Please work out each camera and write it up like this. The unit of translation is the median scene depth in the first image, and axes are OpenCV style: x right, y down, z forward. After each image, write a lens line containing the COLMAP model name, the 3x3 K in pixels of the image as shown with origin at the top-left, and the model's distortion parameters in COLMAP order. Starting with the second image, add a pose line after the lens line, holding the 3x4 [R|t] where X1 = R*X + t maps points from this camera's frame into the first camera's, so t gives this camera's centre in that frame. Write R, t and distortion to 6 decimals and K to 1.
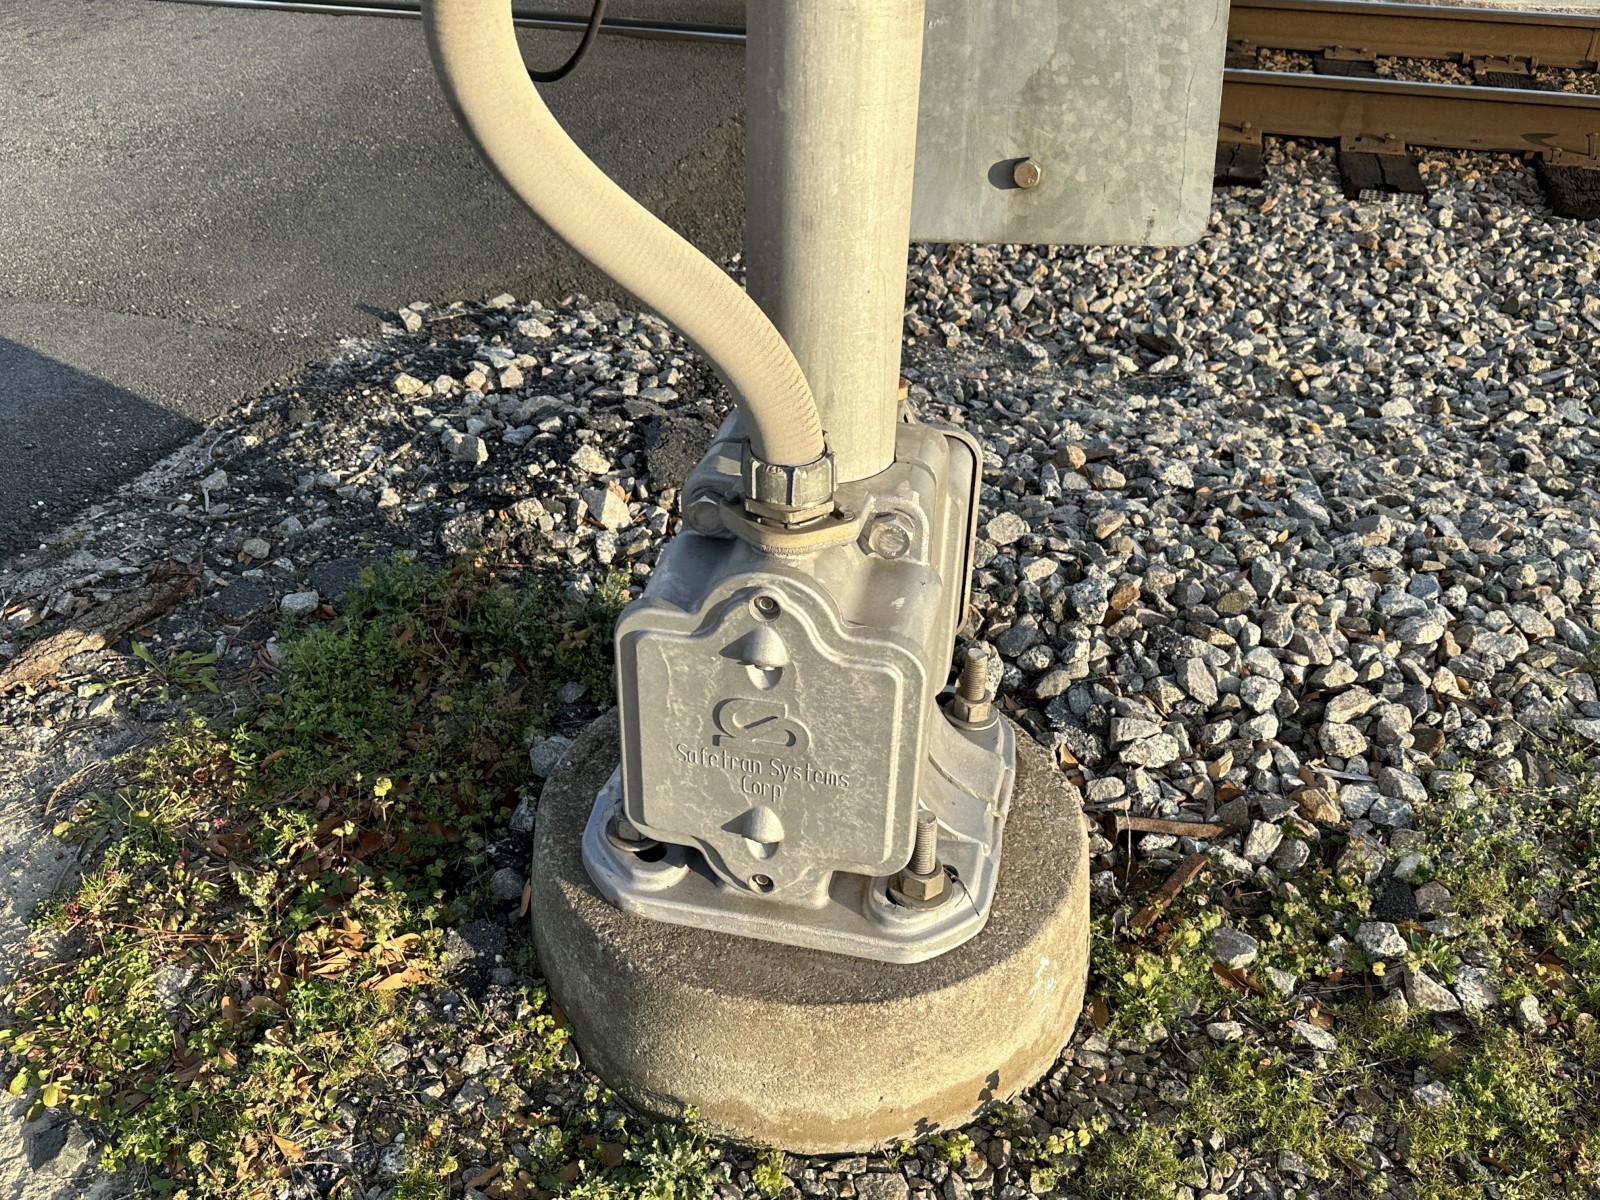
lens RADIAL K [[1471.1, 0, 797.0], [0, 1471.1, 595.7], [0, 0, 1]] dist [0.032636, 0.000000]
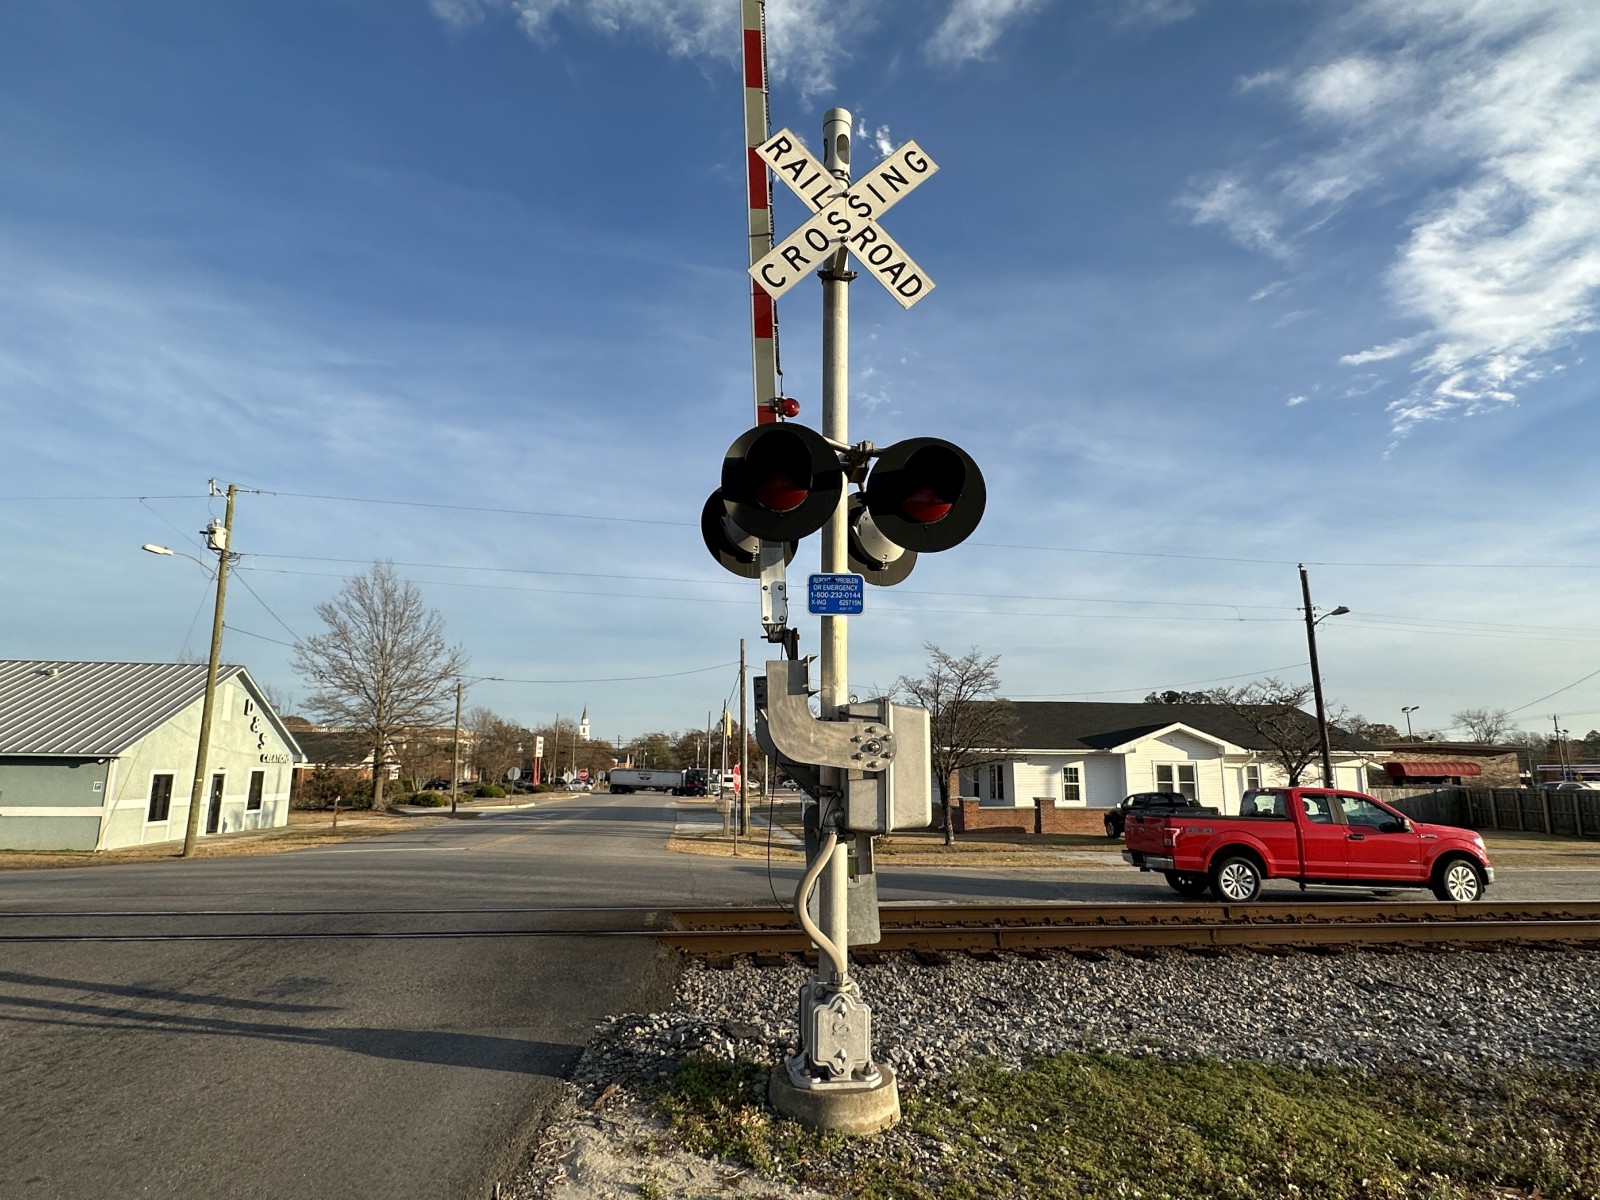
lens RADIAL K [[893.2, 0, 794.3], [0, 893.2, 612.6], [0, 0, 1]] dist [0.001278, 0.002833]
pose [[0.932971, 0.051115, 0.356303, -0.791804], [0.197371, 0.755143, -0.625144, 0.527454], [-0.301014, 0.653565, 0.694438, -1.223026]]
